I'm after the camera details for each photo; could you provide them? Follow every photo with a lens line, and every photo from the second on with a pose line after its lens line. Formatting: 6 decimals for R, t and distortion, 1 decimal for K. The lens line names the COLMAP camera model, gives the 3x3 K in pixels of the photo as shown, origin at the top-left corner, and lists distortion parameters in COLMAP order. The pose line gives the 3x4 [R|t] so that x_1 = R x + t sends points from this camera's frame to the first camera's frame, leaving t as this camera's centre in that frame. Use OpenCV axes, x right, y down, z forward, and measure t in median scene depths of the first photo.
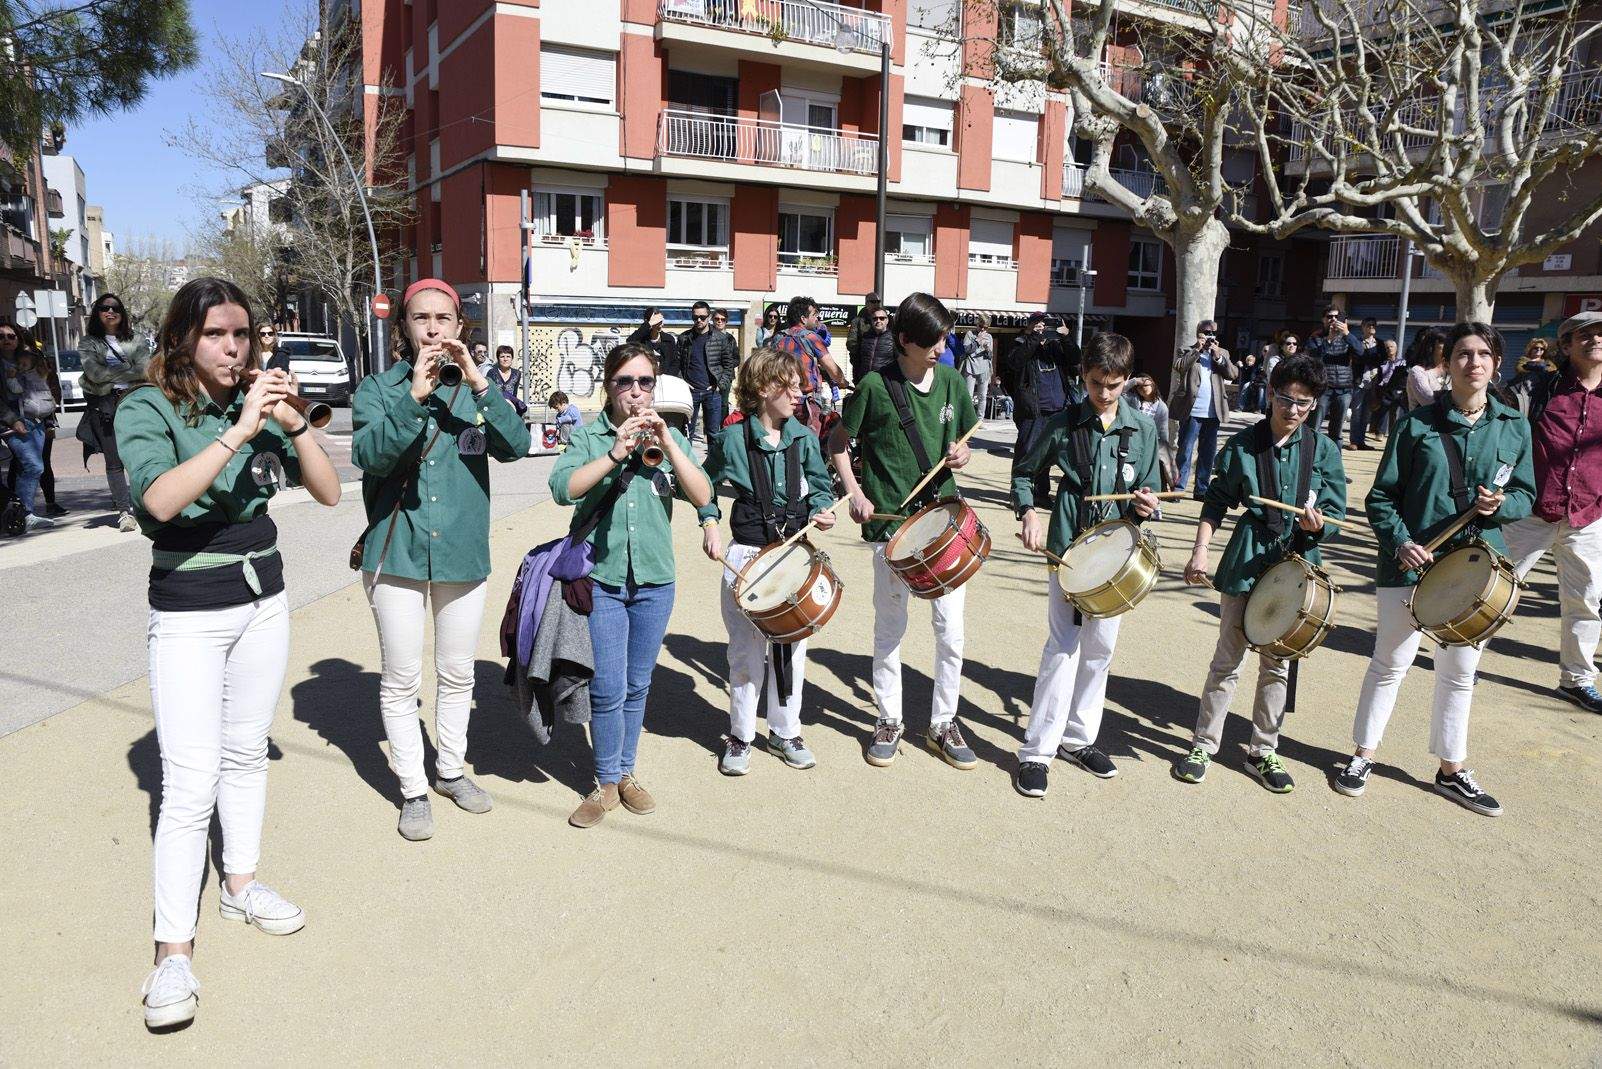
lens RADIAL K [[1126.9, 0, 801.0], [0, 1126.9, 534.5], [0, 0, 1]] dist [-0.127840, 0.101061]
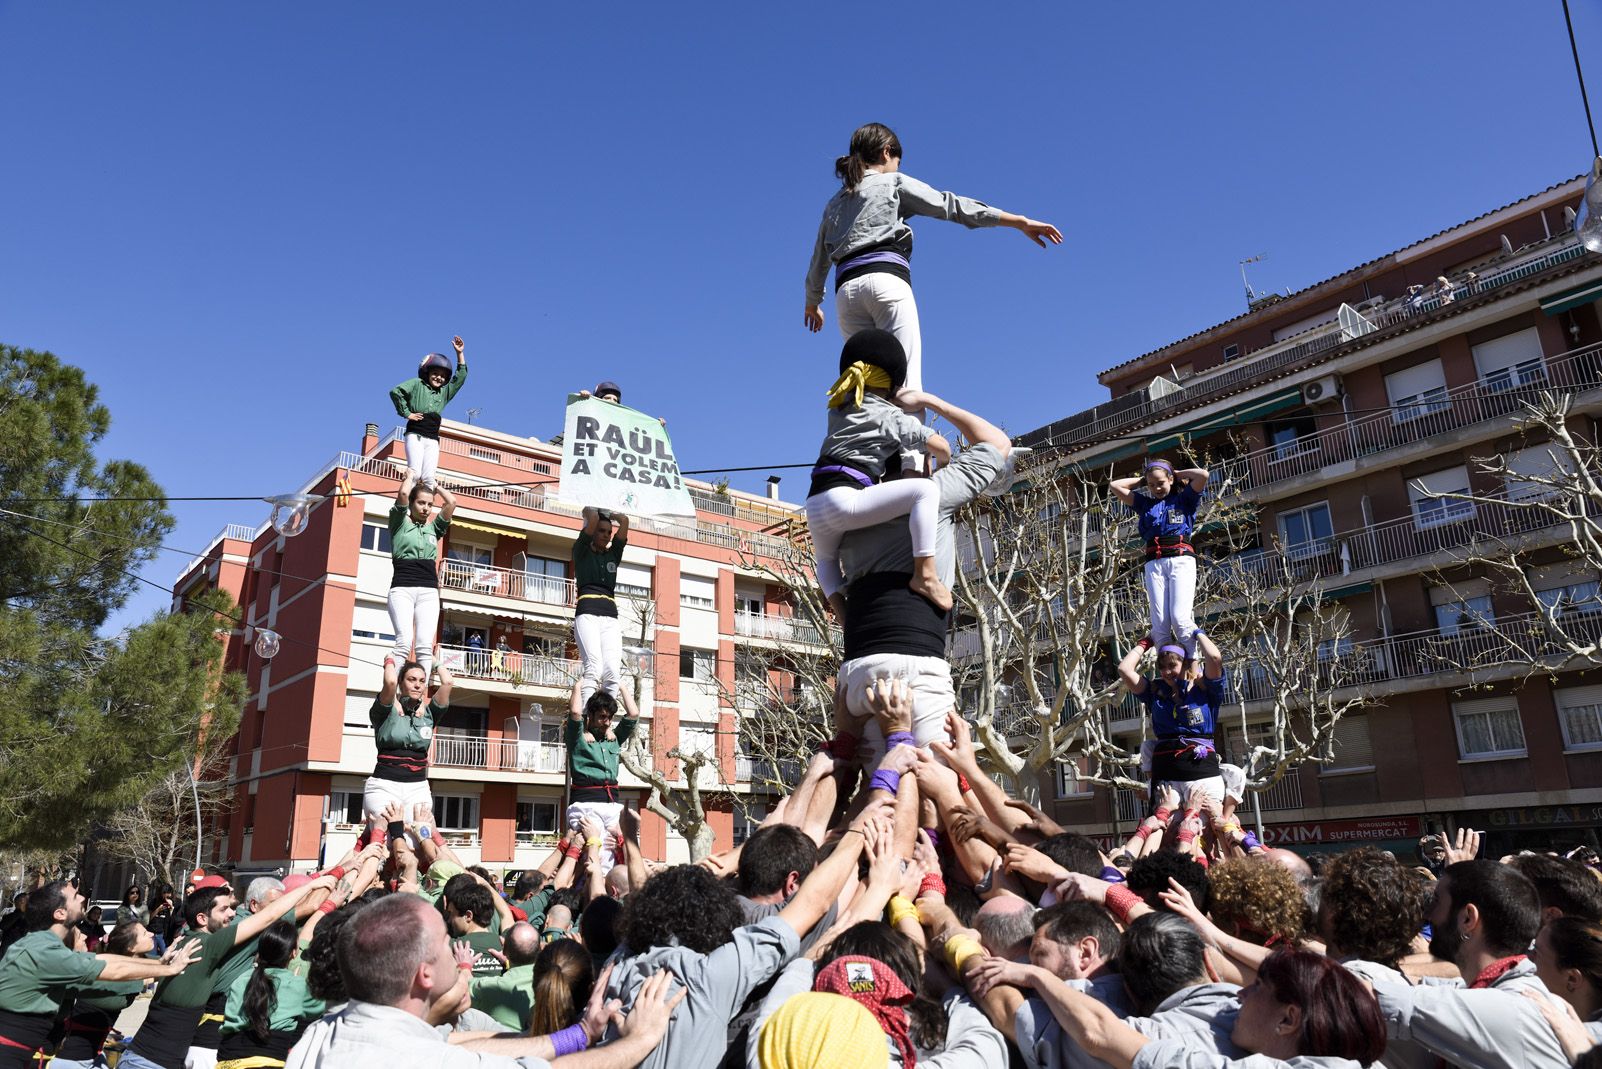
lens RADIAL K [[1126.9, 0, 801.0], [0, 1126.9, 534.5], [0, 0, 1]] dist [-0.127840, 0.101061]
pose [[0.984632, 0.008448, 0.174437, 0.083626], [0.073633, 0.885627, -0.458523, 0.069790], [-0.158360, 0.464320, 0.871395, -0.395337]]
